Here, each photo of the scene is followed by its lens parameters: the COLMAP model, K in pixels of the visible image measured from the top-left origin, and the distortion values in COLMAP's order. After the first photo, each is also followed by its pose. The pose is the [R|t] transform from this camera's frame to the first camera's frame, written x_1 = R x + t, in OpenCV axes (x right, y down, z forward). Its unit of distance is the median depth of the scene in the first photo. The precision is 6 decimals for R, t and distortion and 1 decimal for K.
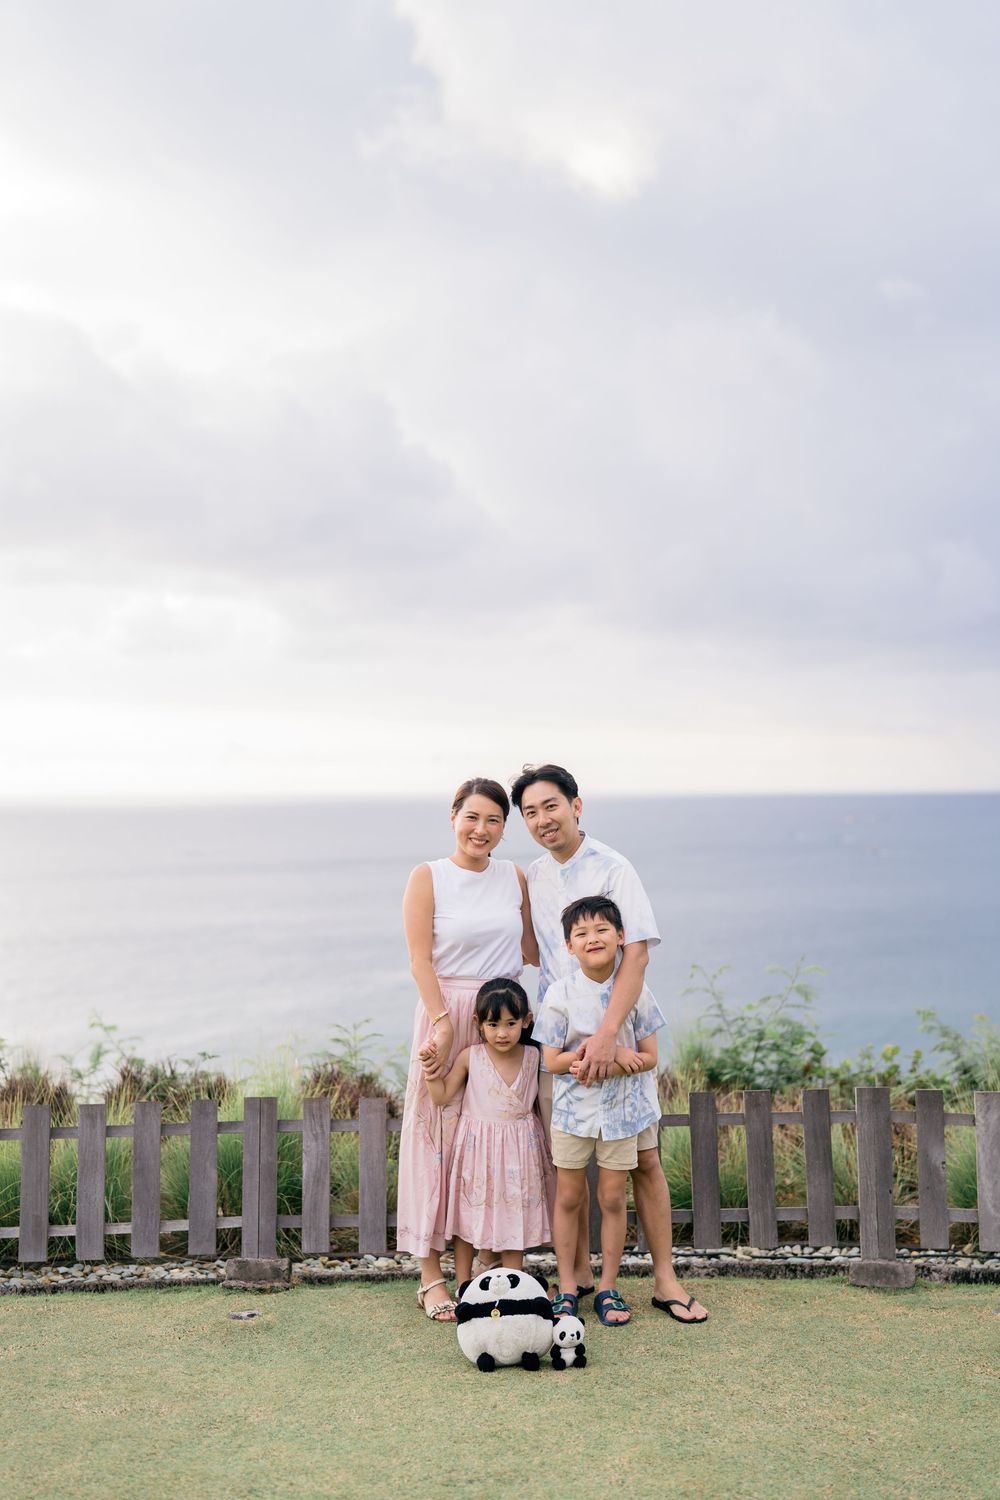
lens RADIAL K [[2077.7, 0, 500.0], [0, 2077.7, 750.0], [0, 0, 1]] dist [-0.164599, 1.041132]
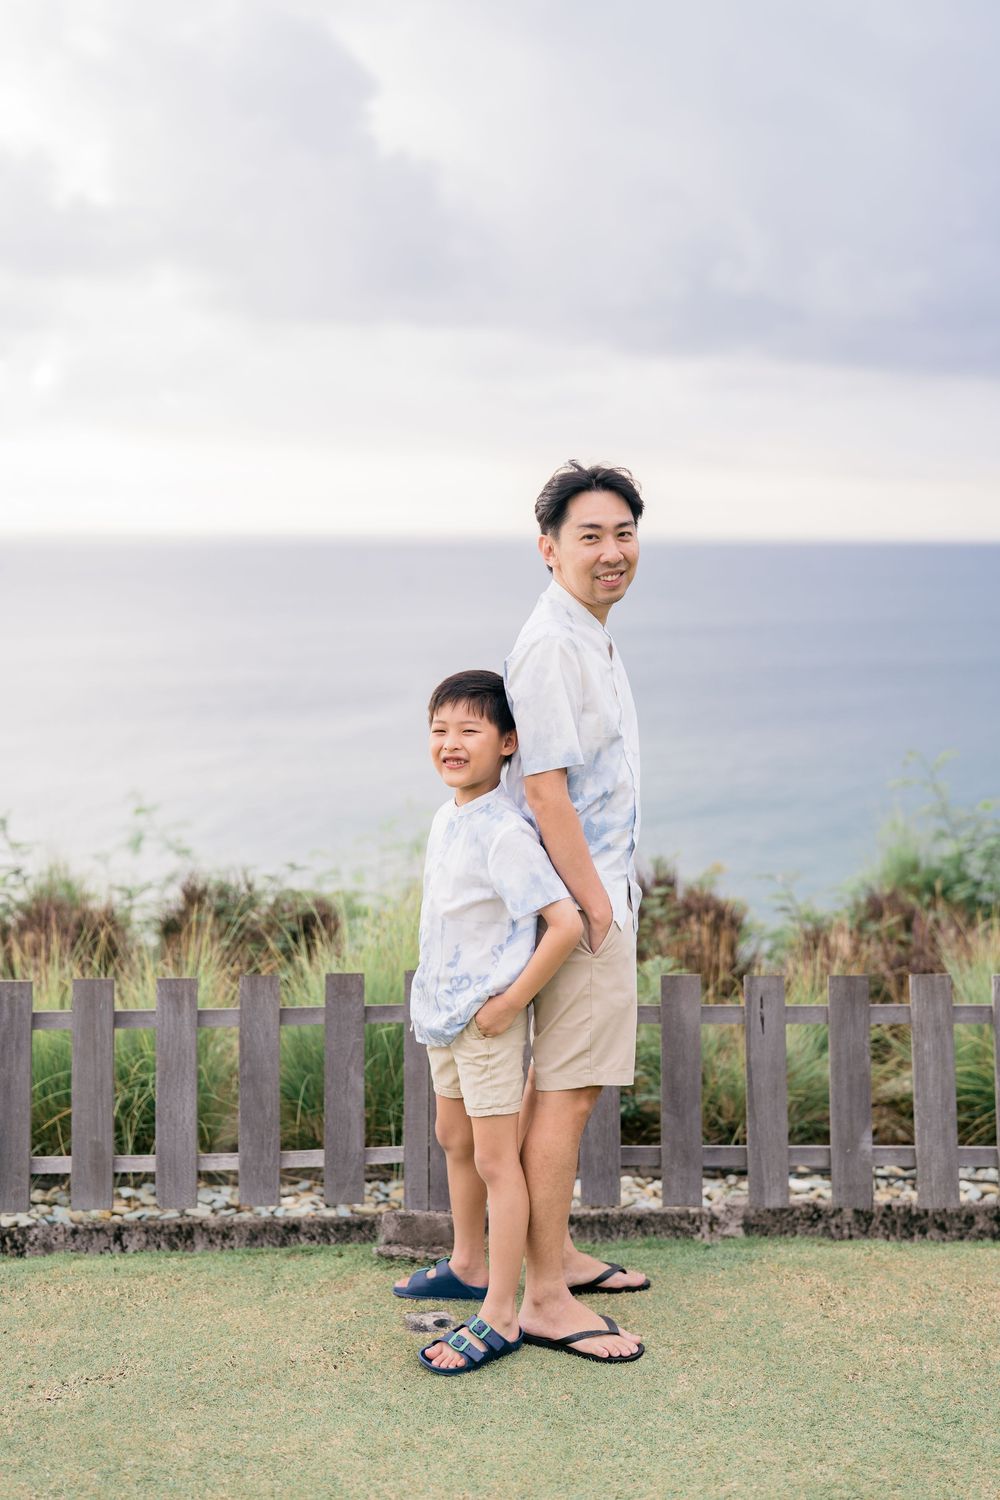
lens RADIAL K [[2077.7, 0, 500.0], [0, 2077.7, 750.0], [0, 0, 1]] dist [-0.164599, 1.041132]
pose [[0.999895, 0.013041, 0.006239, -0.098714], [-0.013721, 0.991985, 0.125606, 0.013678], [-0.004551, -0.125679, 0.992061, 0.349309]]
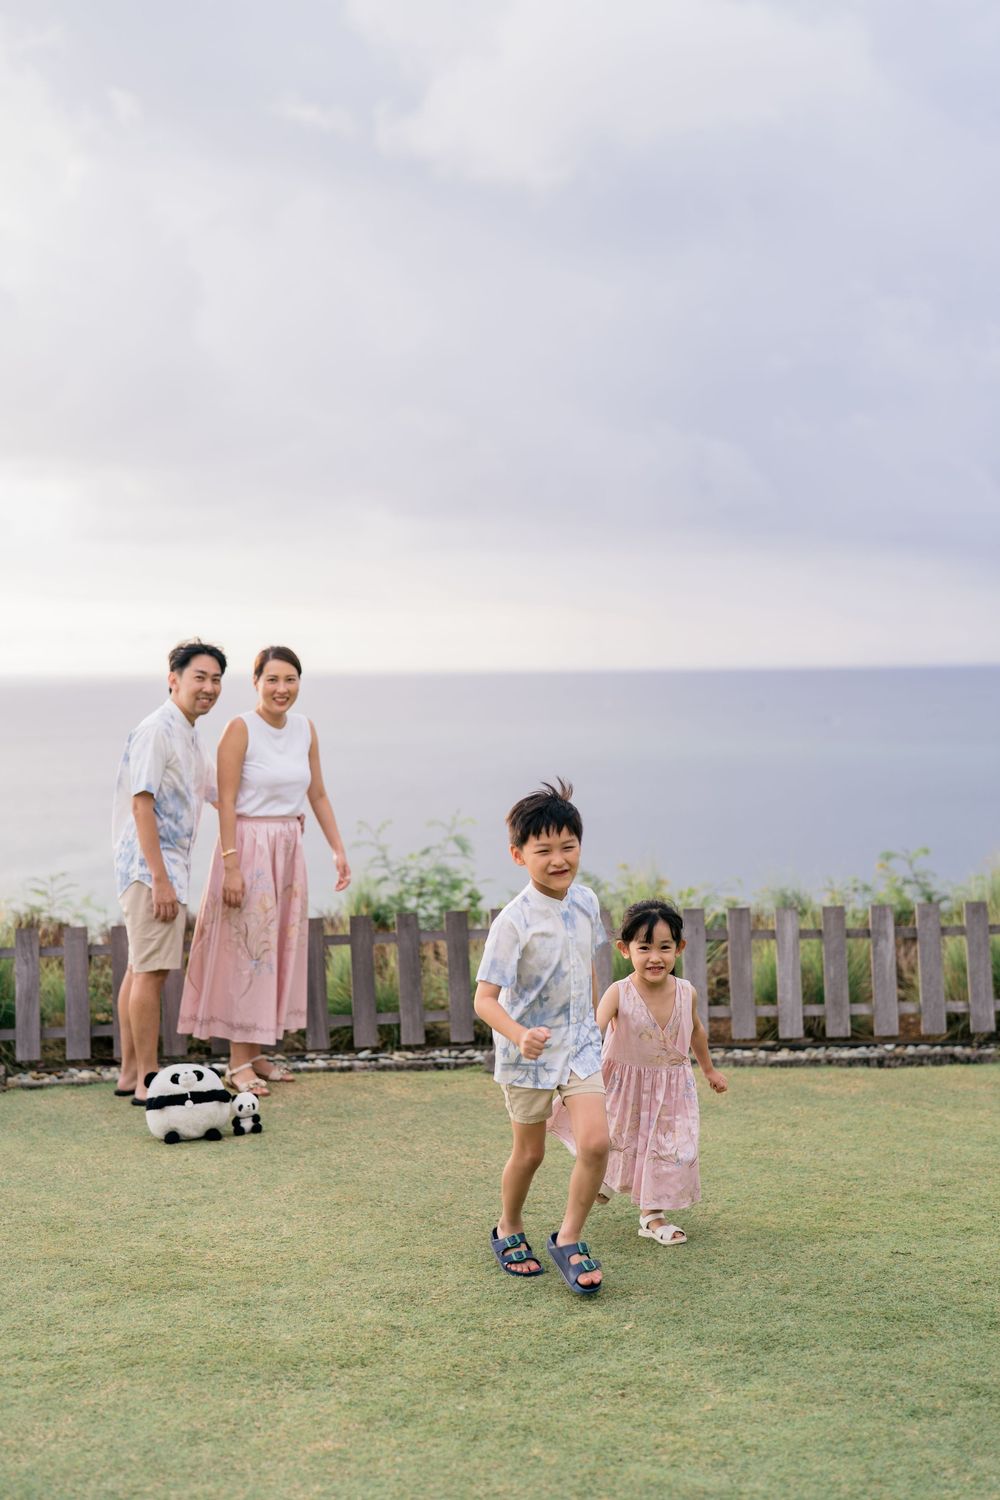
lens RADIAL K [[2177.9, 0, 500.0], [0, 2177.9, 750.0], [0, 0, 1]] dist [-0.014115, -0.012106]
pose [[0.989319, -0.013119, 0.145176, -0.002285], [0.004944, 0.998389, 0.056532, 0.001470], [-0.145684, -0.055210, 0.987789, -0.233939]]
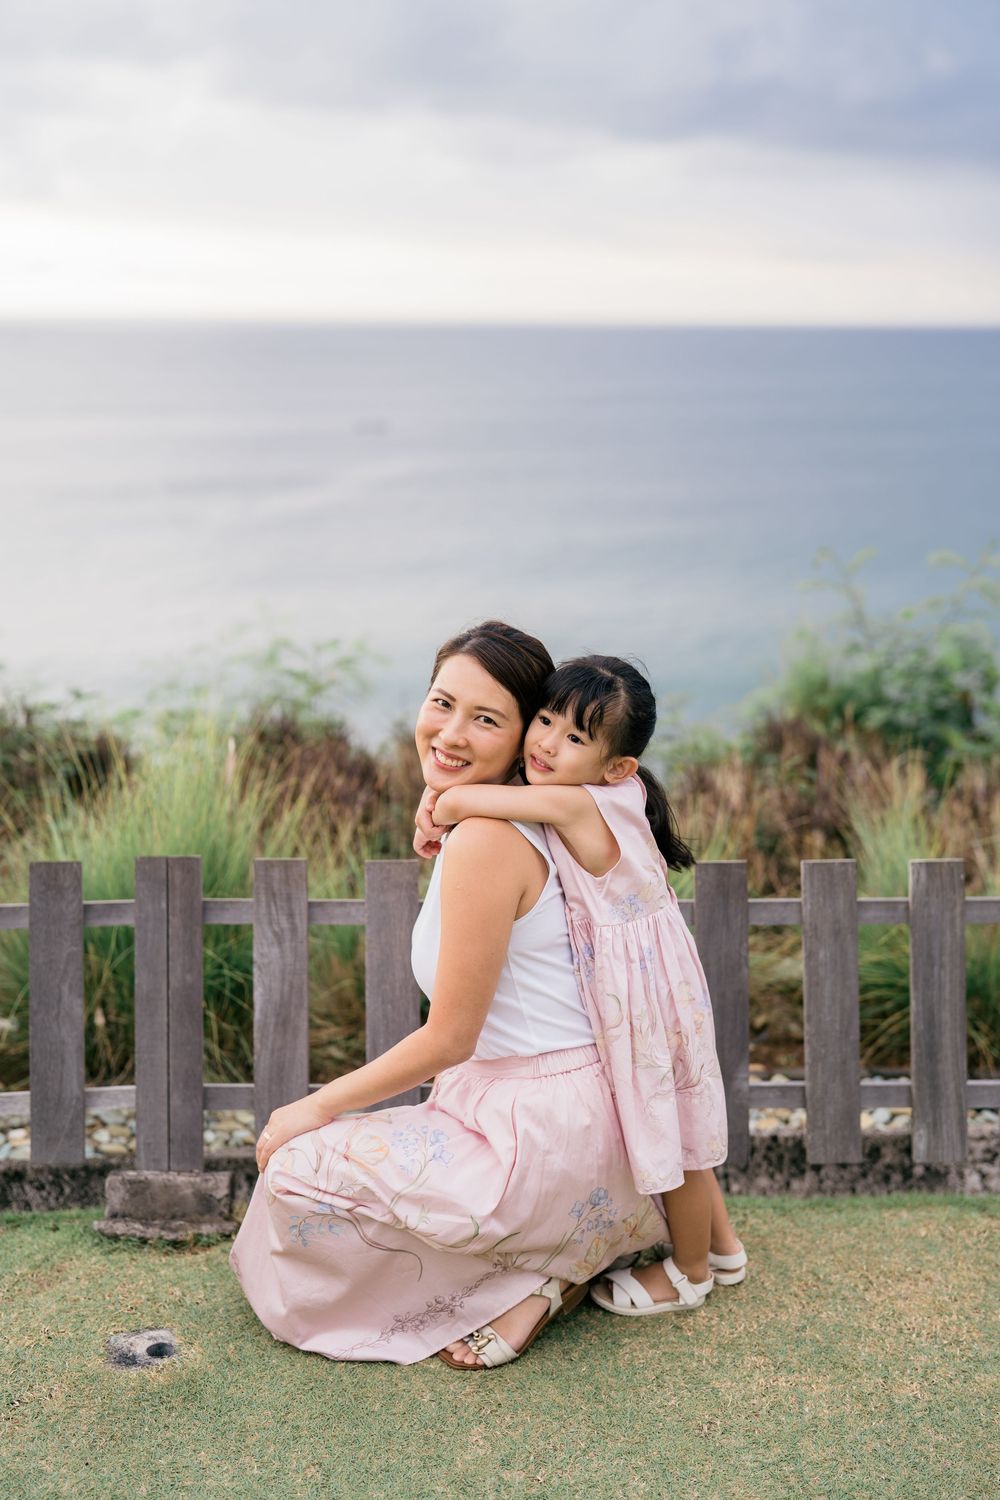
lens RADIAL K [[2077.7, 0, 500.0], [0, 2077.7, 750.0], [0, 0, 1]] dist [-0.164599, 1.041132]
pose [[0.999000, 0.007723, 0.044046, -0.057856], [-0.017485, 0.974018, 0.225794, 0.028062], [-0.041158, -0.226338, 0.973179, 0.516337]]
